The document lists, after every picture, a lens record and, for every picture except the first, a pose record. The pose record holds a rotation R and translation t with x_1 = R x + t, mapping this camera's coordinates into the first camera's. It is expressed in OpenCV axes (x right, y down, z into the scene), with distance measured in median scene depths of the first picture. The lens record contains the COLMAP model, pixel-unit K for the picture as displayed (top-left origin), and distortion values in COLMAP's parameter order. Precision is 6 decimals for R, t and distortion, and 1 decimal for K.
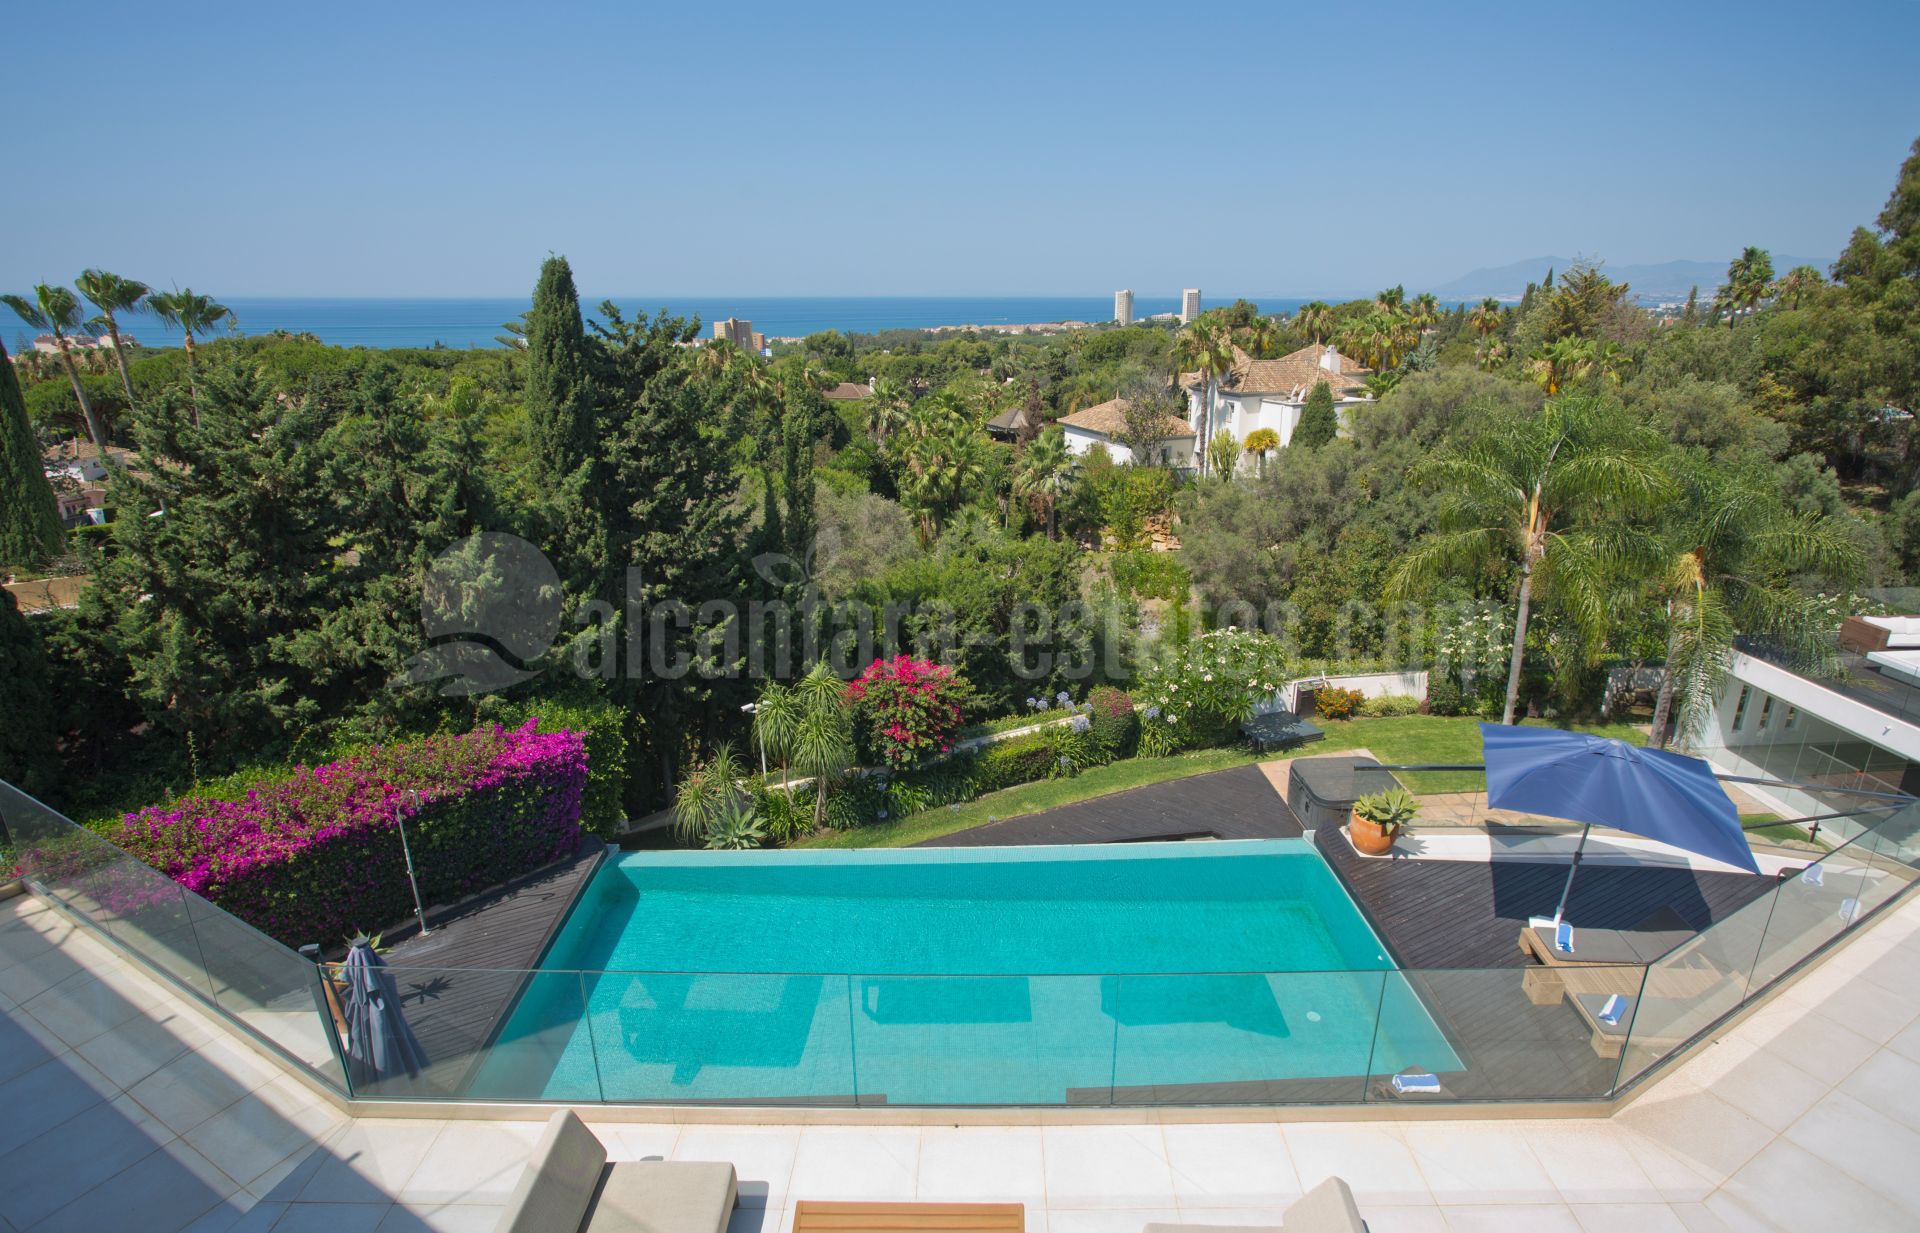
lens RADIAL K [[1057.7, 0, 1014.9], [0, 1057.7, 623.7], [0, 0, 1]] dist [-0.000400, 0.009137]
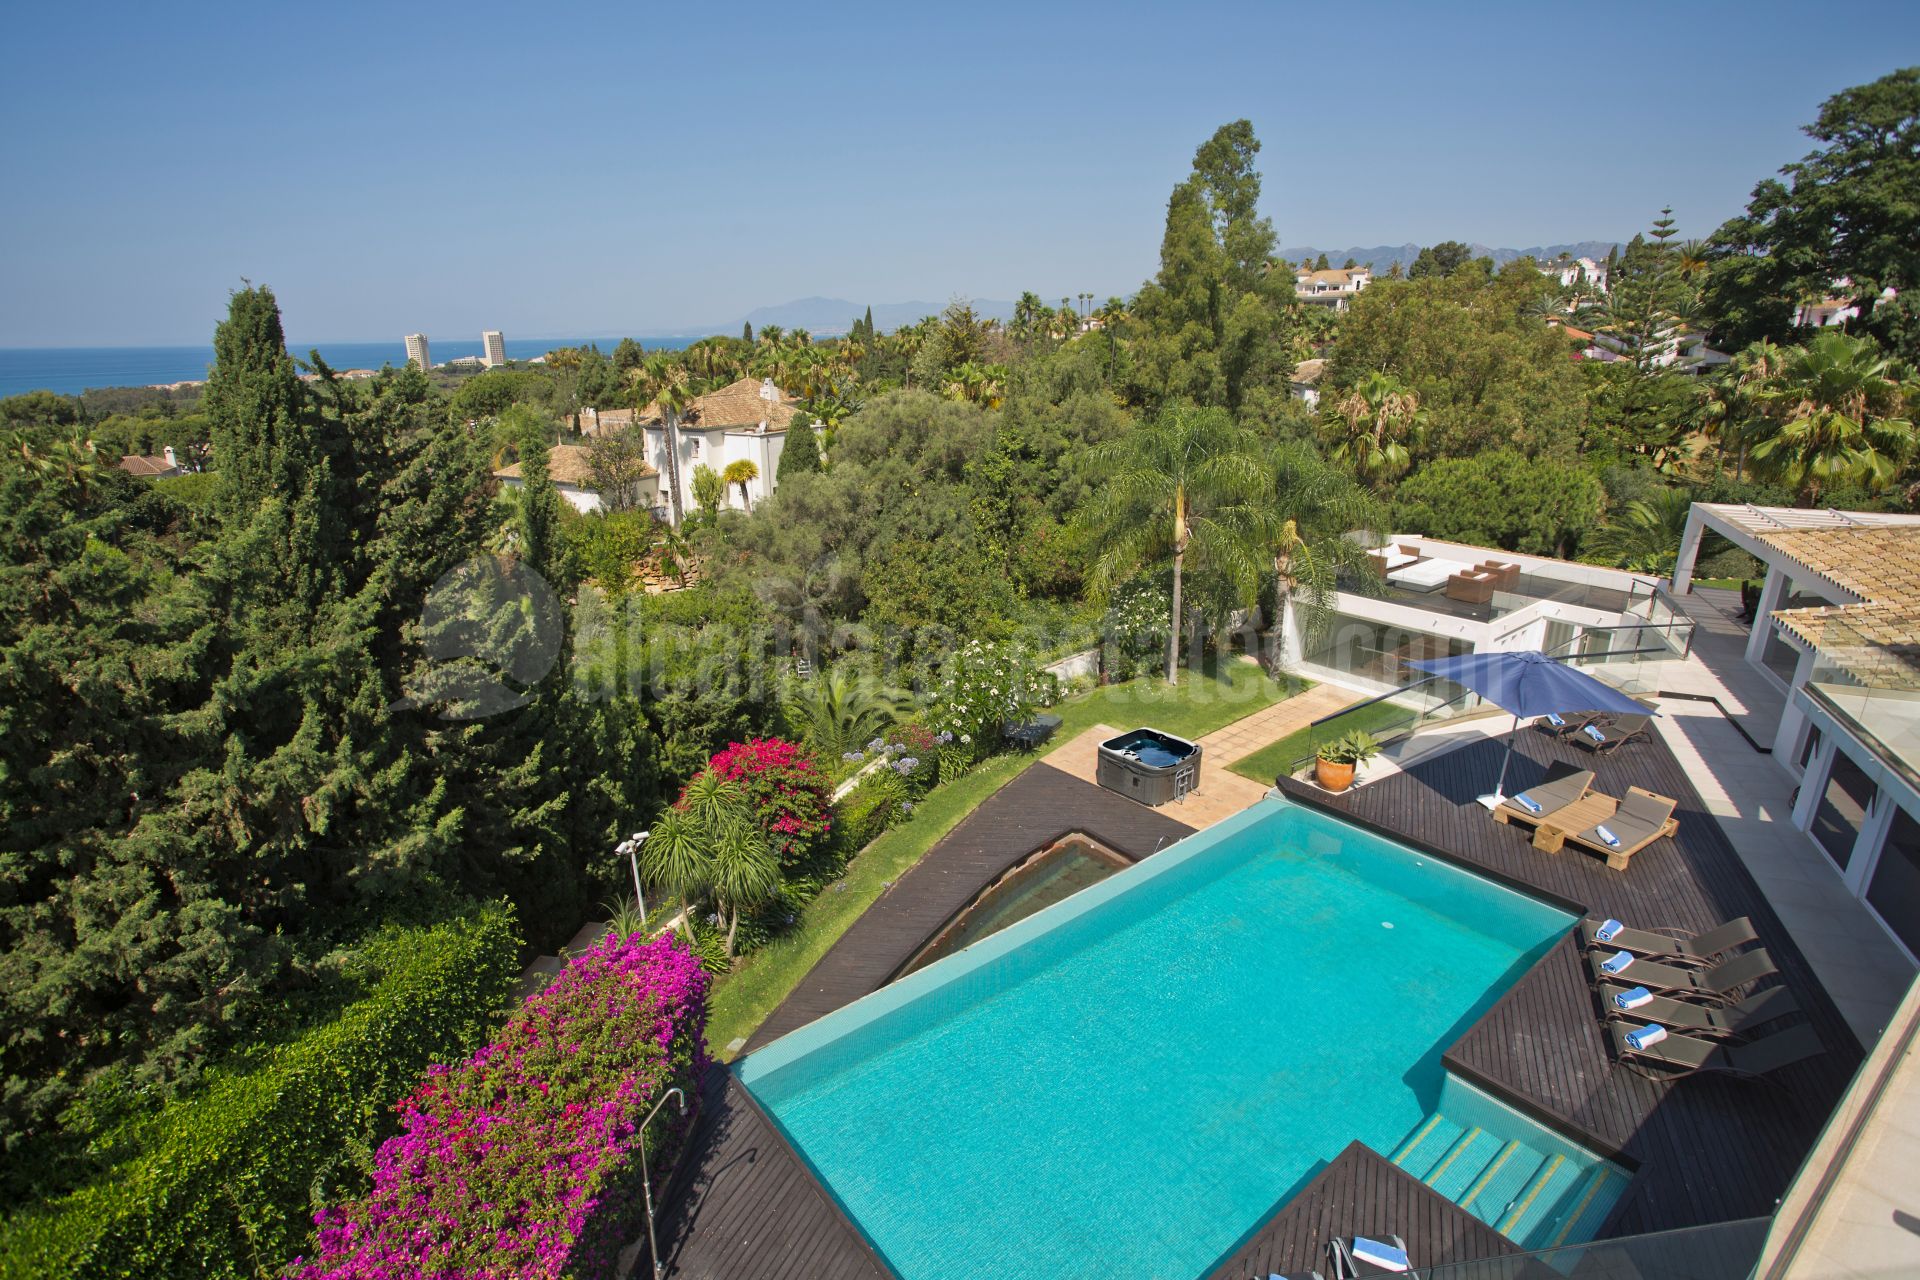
lens RADIAL K [[994.2, 0, 983.5], [0, 994.2, 654.7], [0, 0, 1]] dist [-0.081592, 0.047832]
pose [[0.793421, -0.197906, 0.575601, -0.169316], [0.188843, 0.979038, 0.076312, -0.027467], [-0.578638, 0.048150, 0.814162, 0.088179]]
